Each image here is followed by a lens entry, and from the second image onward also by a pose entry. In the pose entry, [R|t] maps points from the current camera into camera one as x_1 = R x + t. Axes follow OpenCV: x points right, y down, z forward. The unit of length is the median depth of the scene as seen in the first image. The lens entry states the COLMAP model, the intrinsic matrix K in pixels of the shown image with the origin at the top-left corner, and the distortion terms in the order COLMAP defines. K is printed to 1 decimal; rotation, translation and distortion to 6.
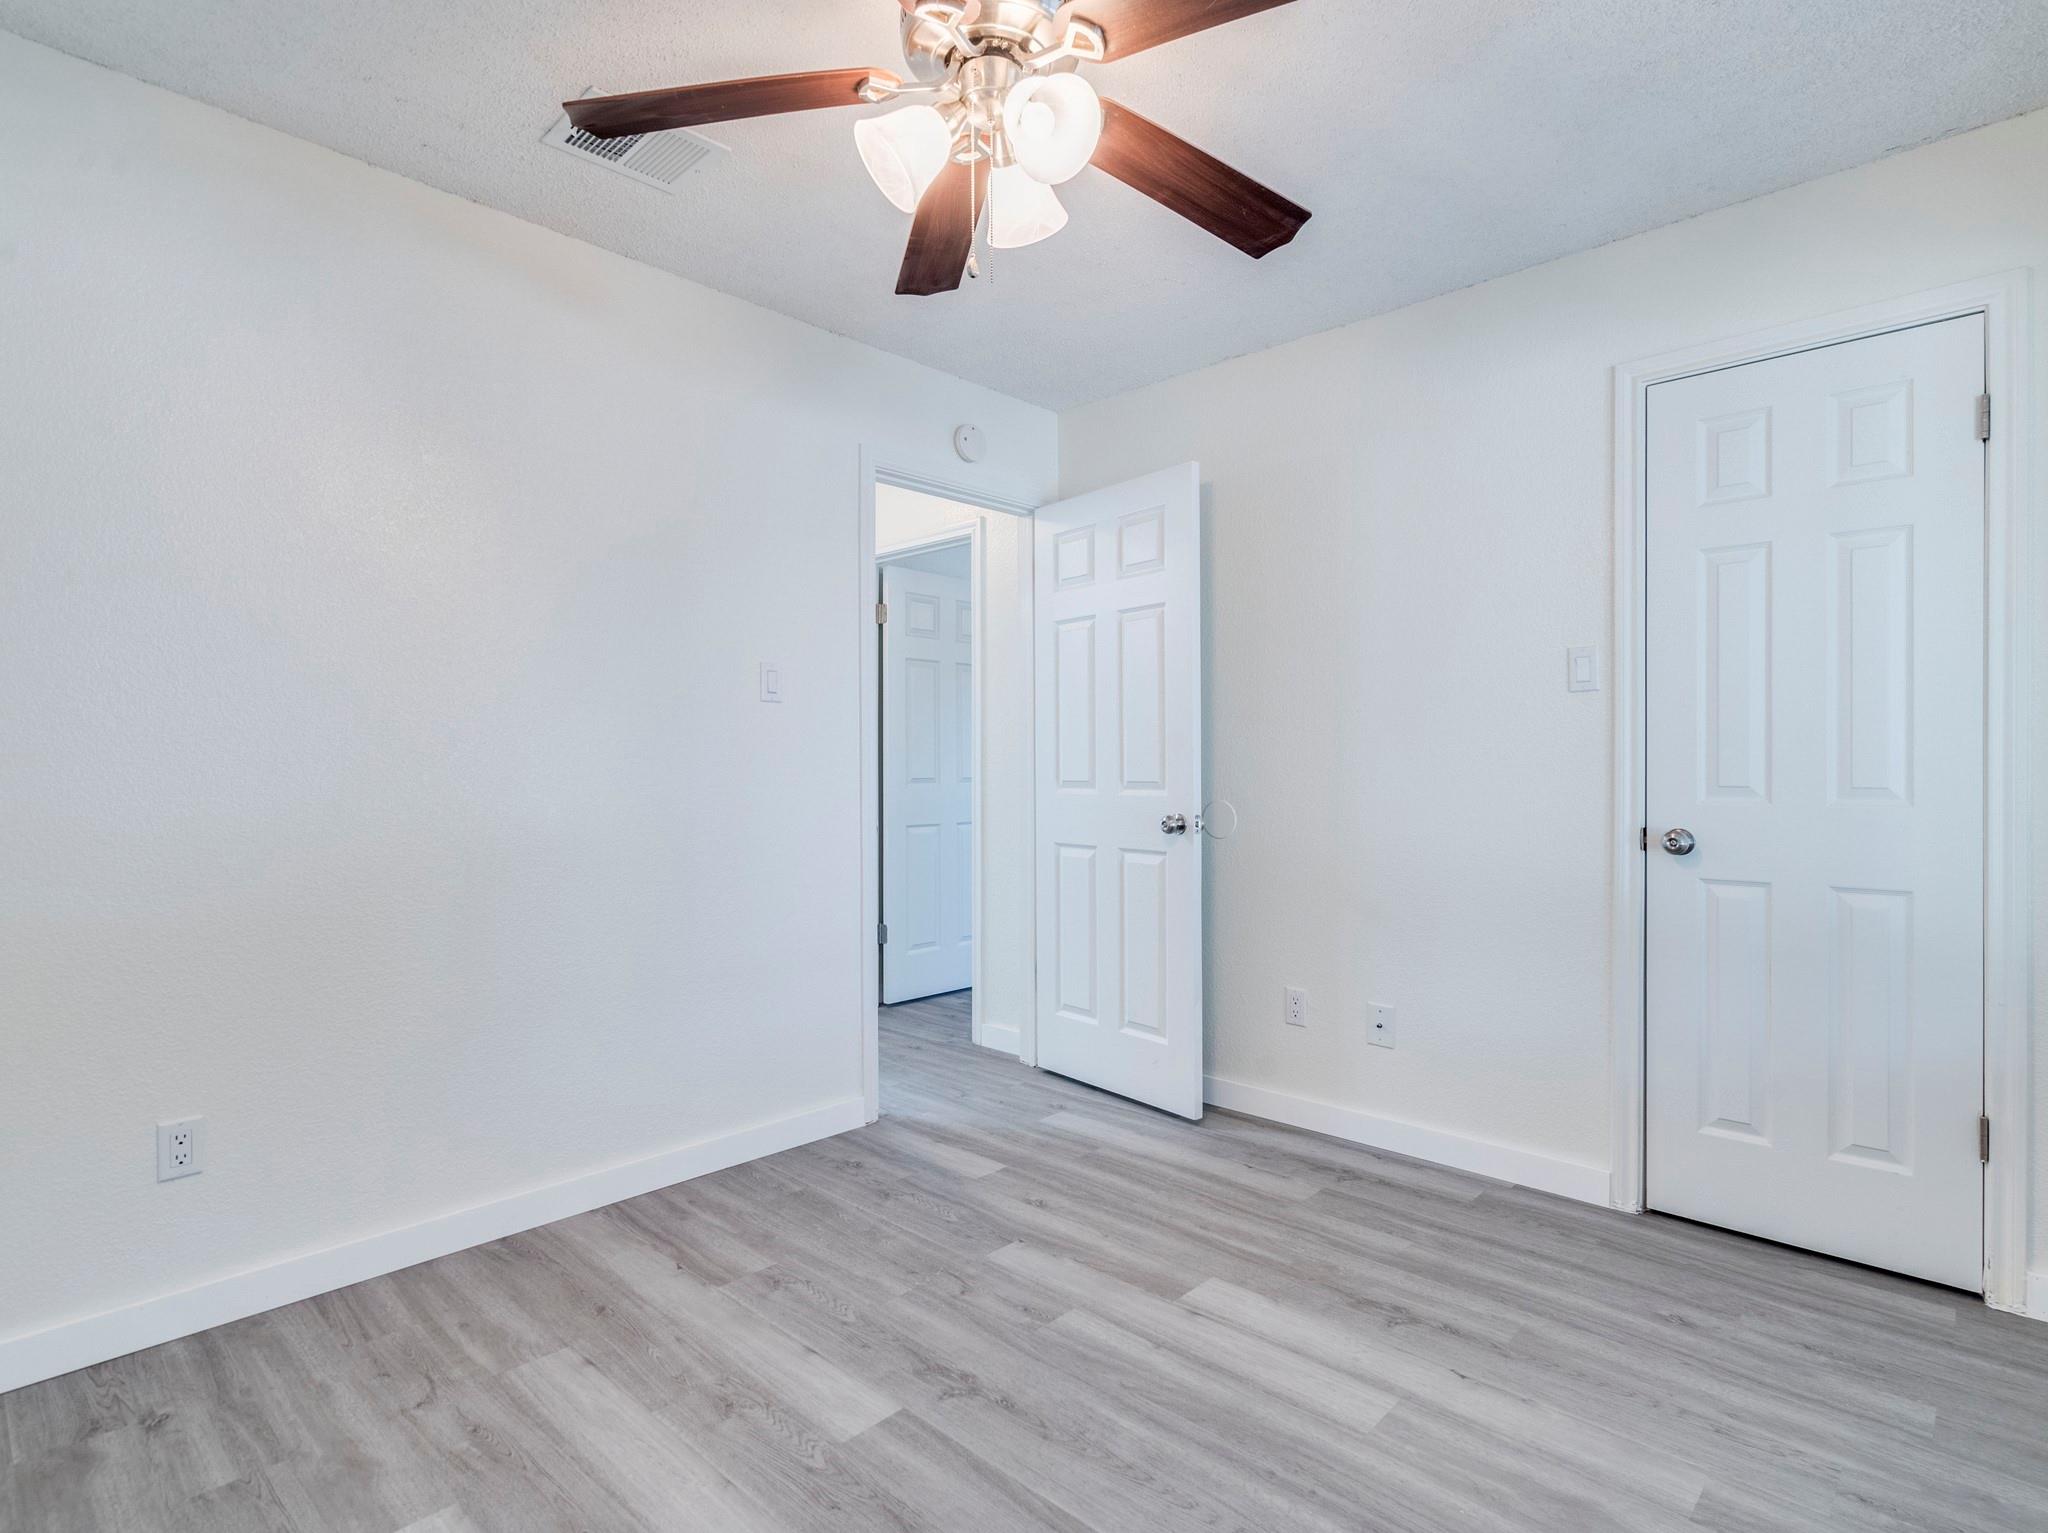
lens RADIAL K [[1043.9, 0, 1013.7], [0, 1043.9, 768.8], [0, 0, 1]] dist [-0.009769, 0.002003]
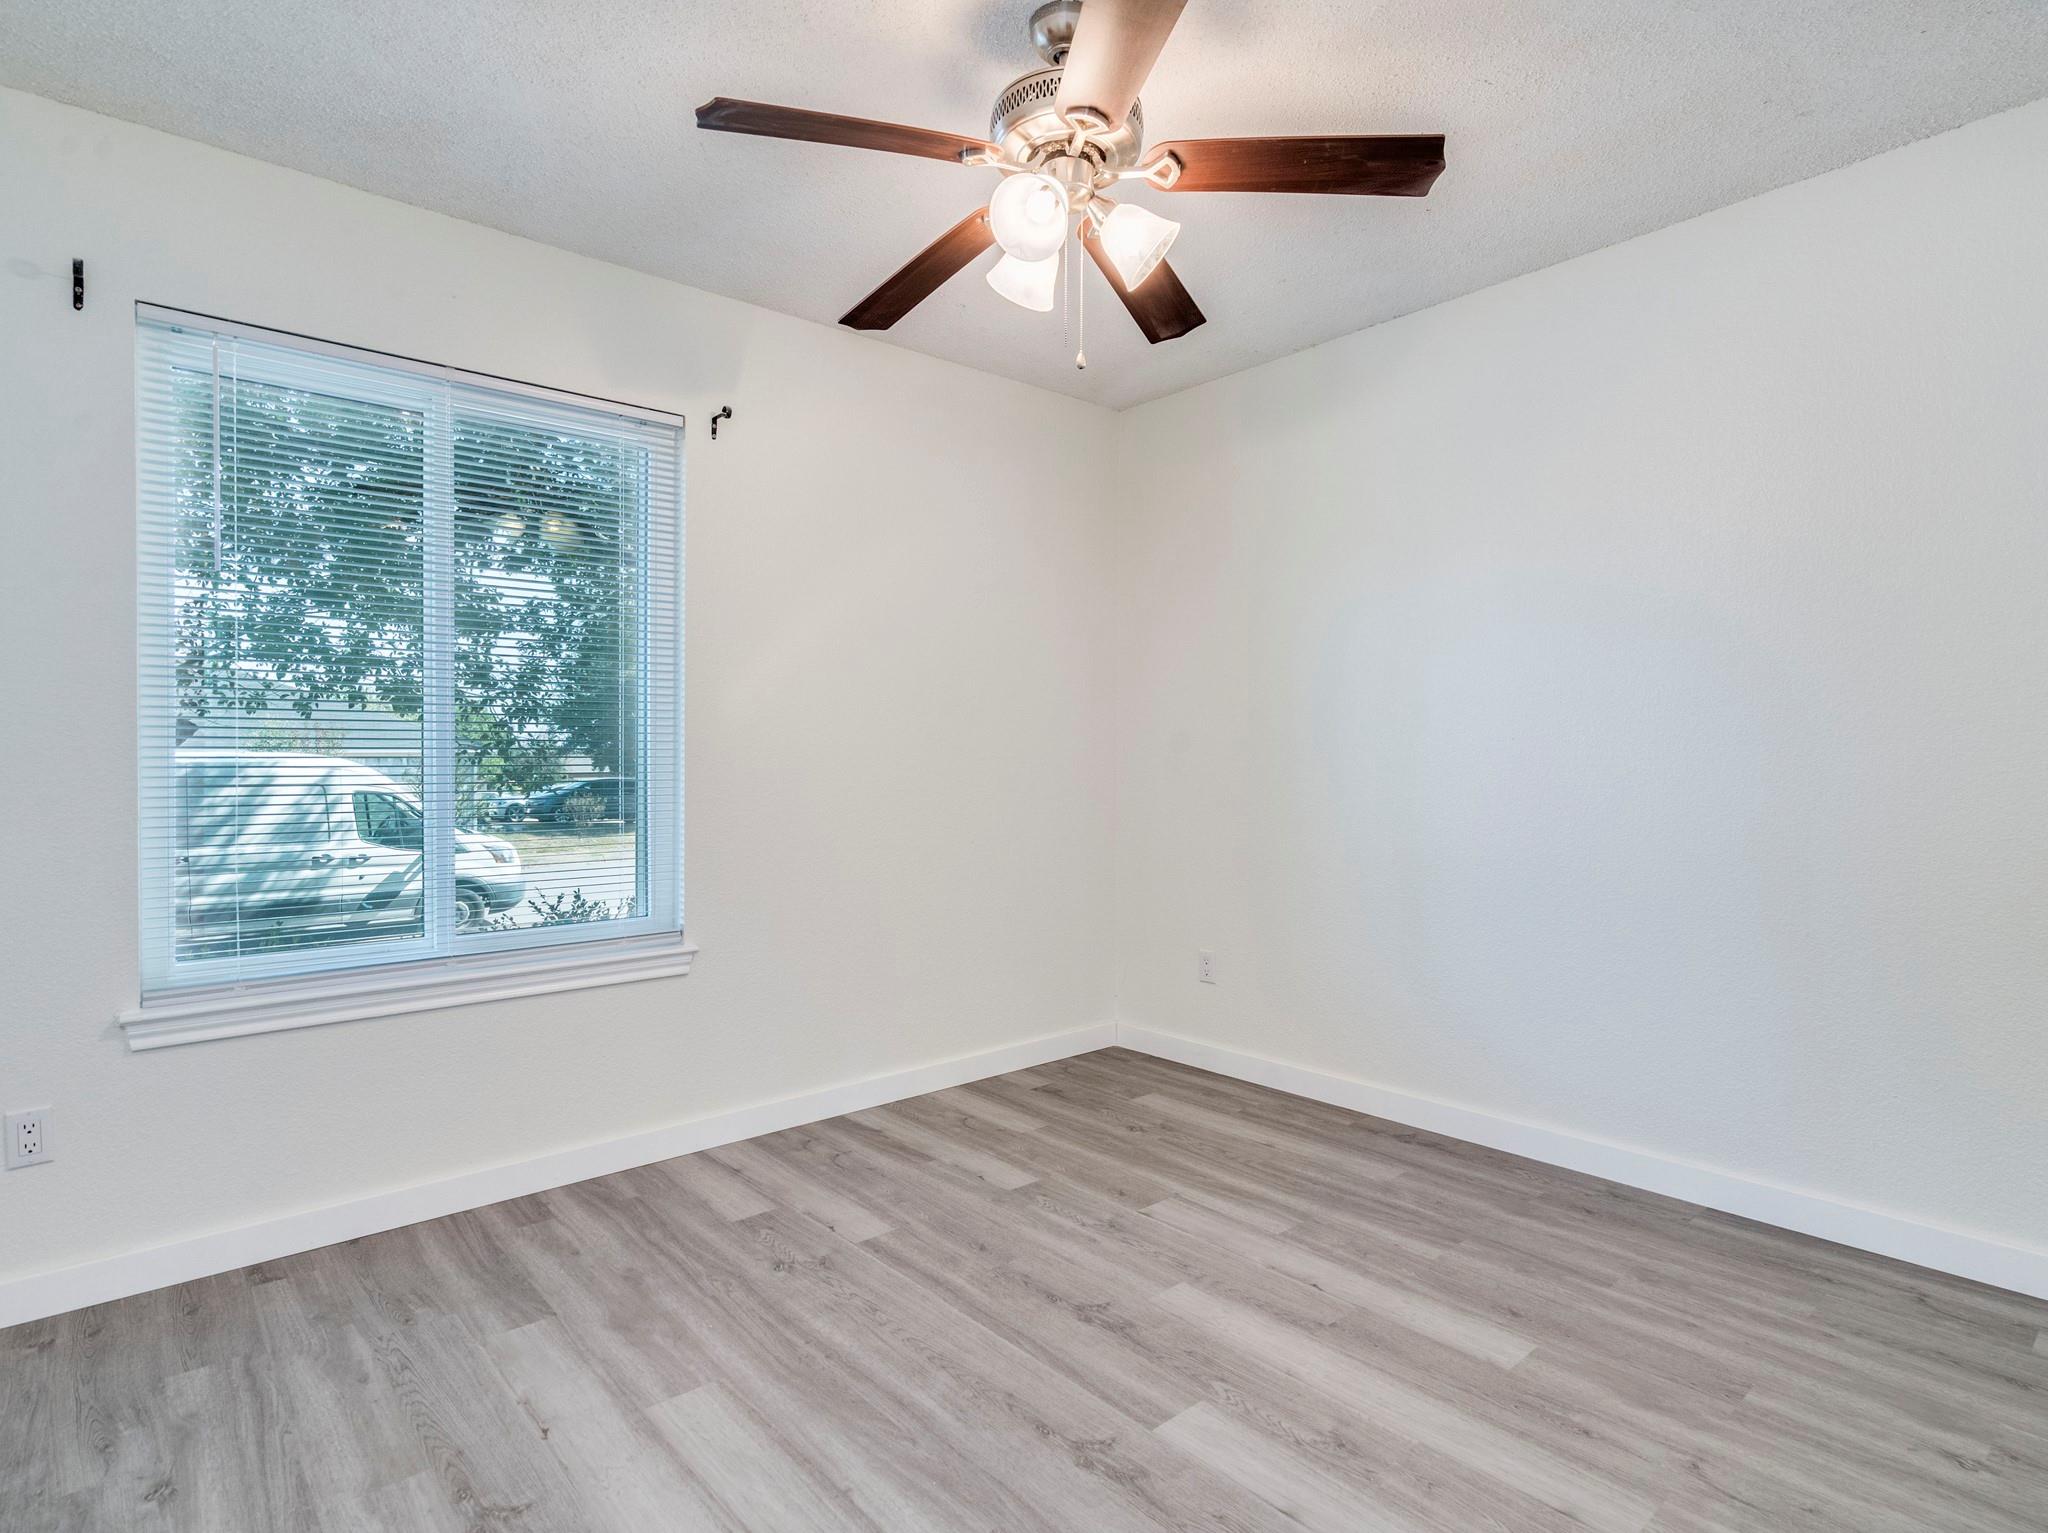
lens RADIAL K [[1043.9, 0, 1013.7], [0, 1043.9, 768.8], [0, 0, 1]] dist [-0.009769, 0.002003]
pose [[-0.995099, 0.009420, 0.098438, -0.080342], [0.010208, 0.999920, 0.007505, -0.003296], [-0.098359, 0.008473, -0.995115, 1.974413]]
